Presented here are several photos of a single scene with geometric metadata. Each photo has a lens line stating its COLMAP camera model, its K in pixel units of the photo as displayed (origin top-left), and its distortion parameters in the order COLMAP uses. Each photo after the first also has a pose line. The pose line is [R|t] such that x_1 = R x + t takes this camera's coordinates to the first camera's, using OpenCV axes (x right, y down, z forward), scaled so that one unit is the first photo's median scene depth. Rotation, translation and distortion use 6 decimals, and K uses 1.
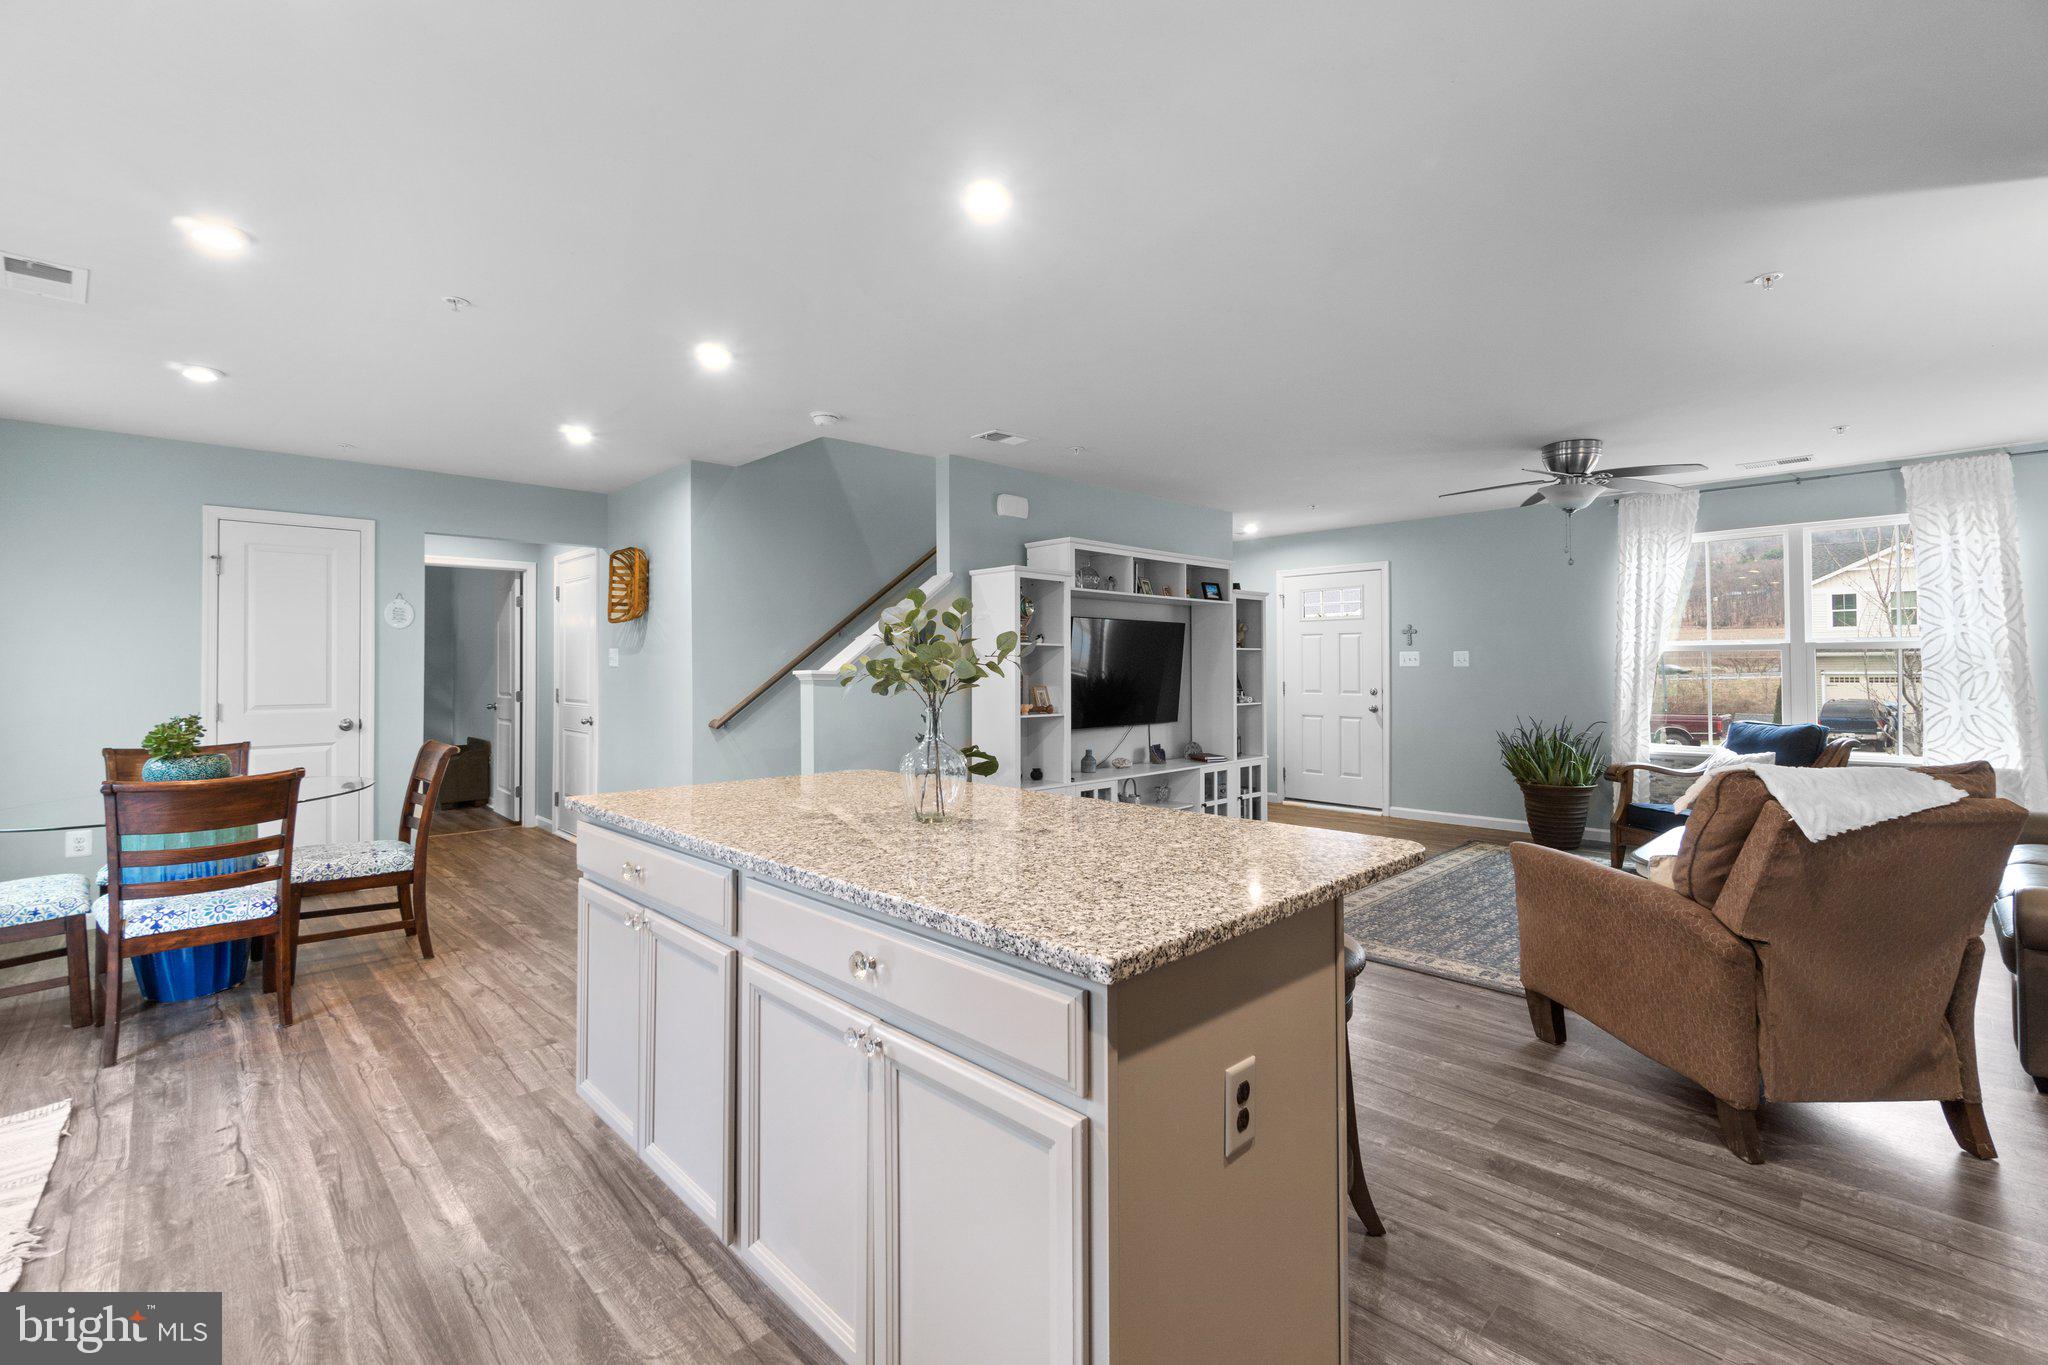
lens RADIAL K [[886.3, 0, 1020.3], [0, 886.3, 656.0], [0, 0, 1]] dist [-0.006369, 0.001884]
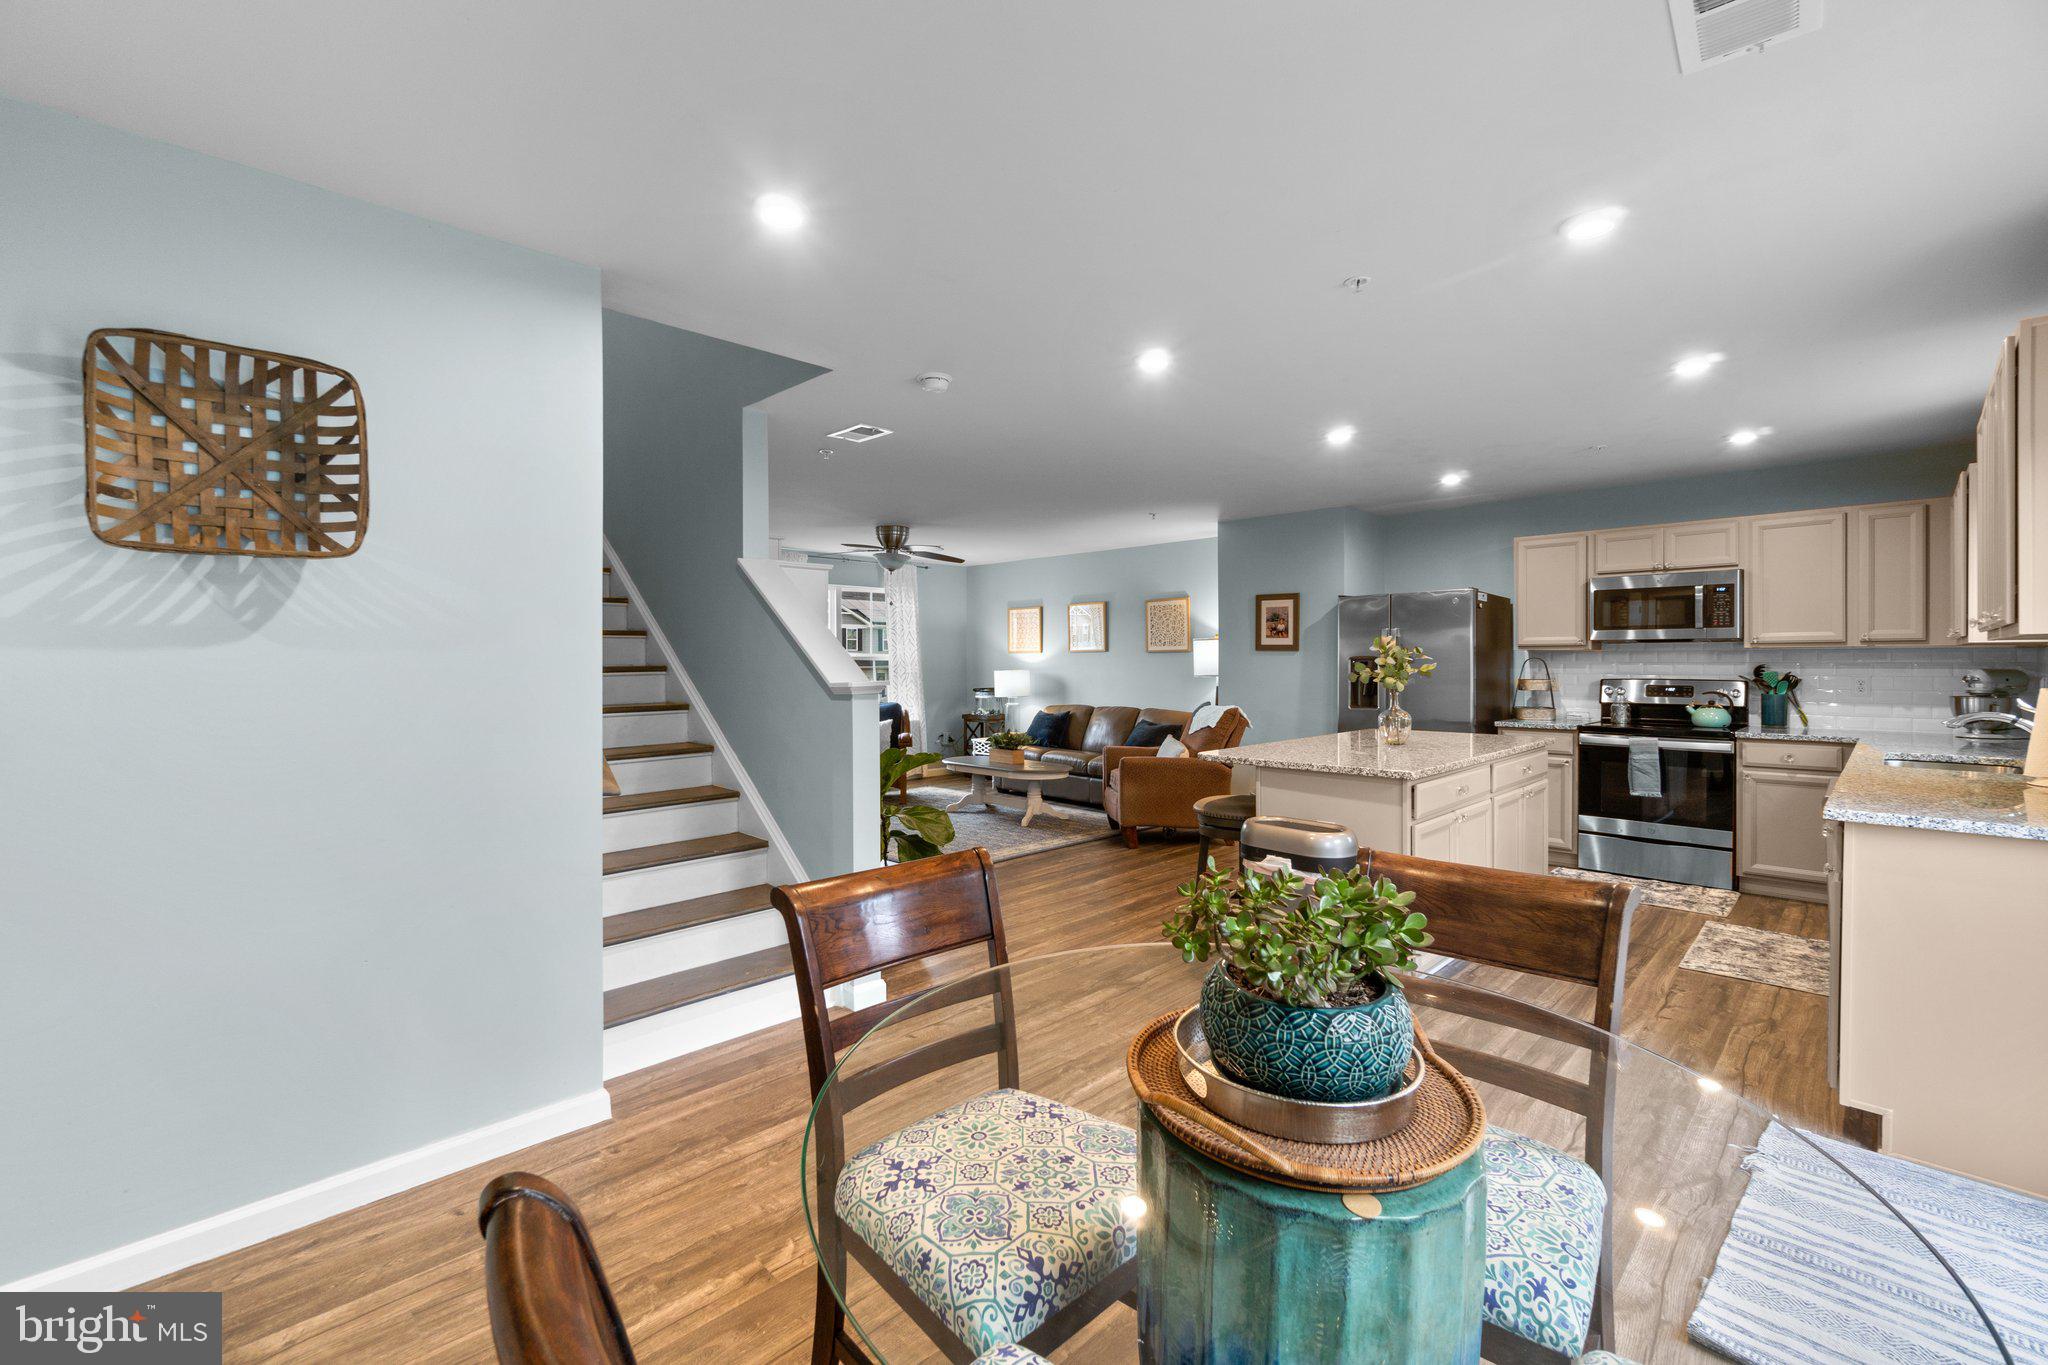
lens RADIAL K [[886.3, 0, 1013.8], [0, 886.3, 665.5], [0, 0, 1]] dist [-0.006369, 0.001884]
pose [[-0.015327, 0.001185, 0.999882, -0.875083], [-0.010906, 0.999940, -0.001352, 0.002019], [-0.999823, -0.010925, -0.015313, 0.765784]]
